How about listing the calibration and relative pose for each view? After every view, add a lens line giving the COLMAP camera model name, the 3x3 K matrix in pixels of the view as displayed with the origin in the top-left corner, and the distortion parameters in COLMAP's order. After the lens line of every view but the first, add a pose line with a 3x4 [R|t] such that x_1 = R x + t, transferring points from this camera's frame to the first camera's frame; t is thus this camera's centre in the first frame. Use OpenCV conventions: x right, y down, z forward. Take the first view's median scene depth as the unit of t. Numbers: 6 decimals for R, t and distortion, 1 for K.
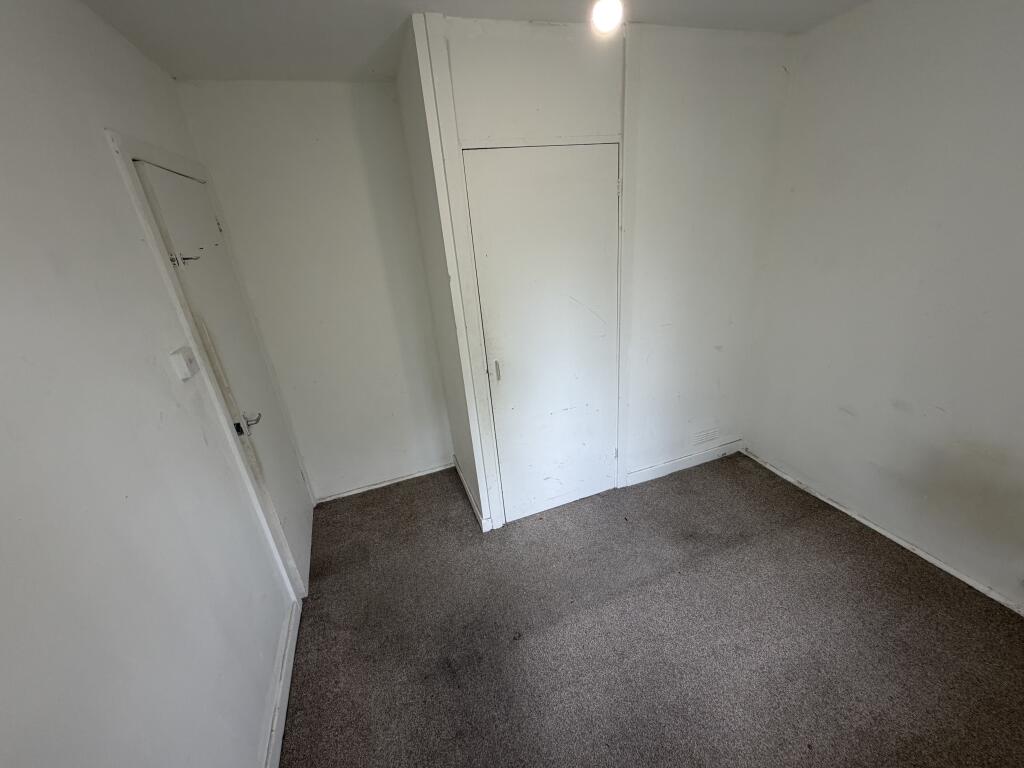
lens RADIAL K [[404.1, 0, 512.0], [0, 404.1, 384.0], [0, 0, 1]] dist [-0.002143, -0.000159]
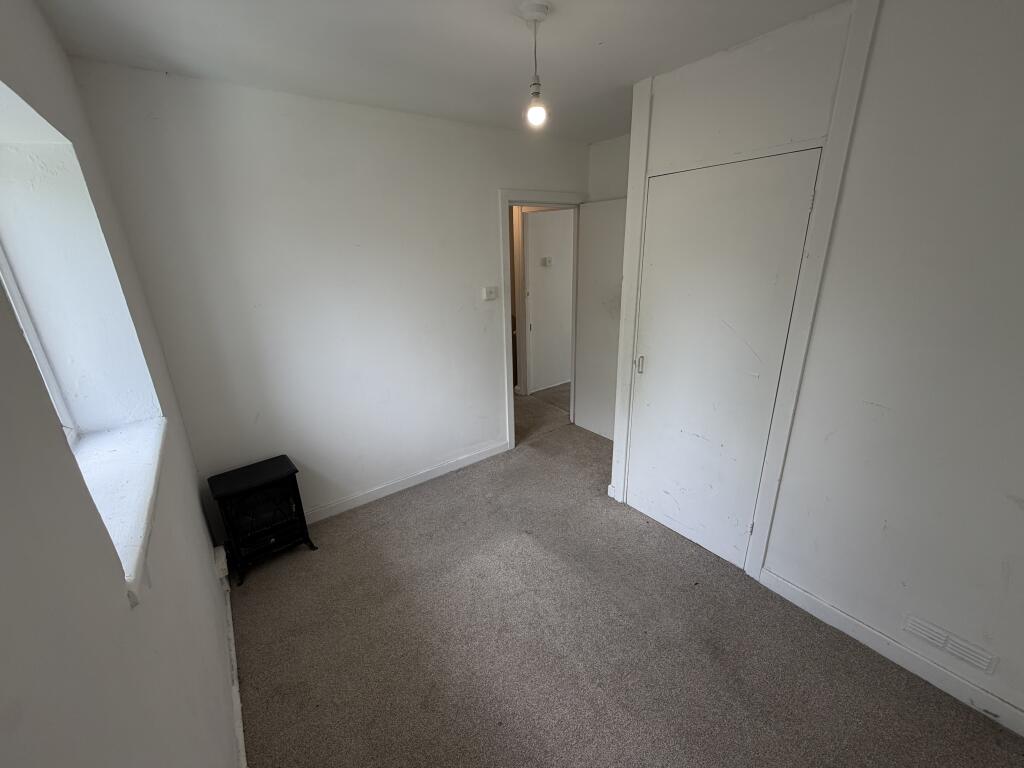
lens RADIAL K [[404.1, 0, 512.0], [0, 404.1, 384.0], [0, 0, 1]] dist [-0.002143, -0.000159]
pose [[0.295991, 0.378337, -0.877069, 0.807614], [-0.359142, 0.894919, 0.264834, -0.144129], [0.885102, 0.236604, 0.400765, 0.211239]]
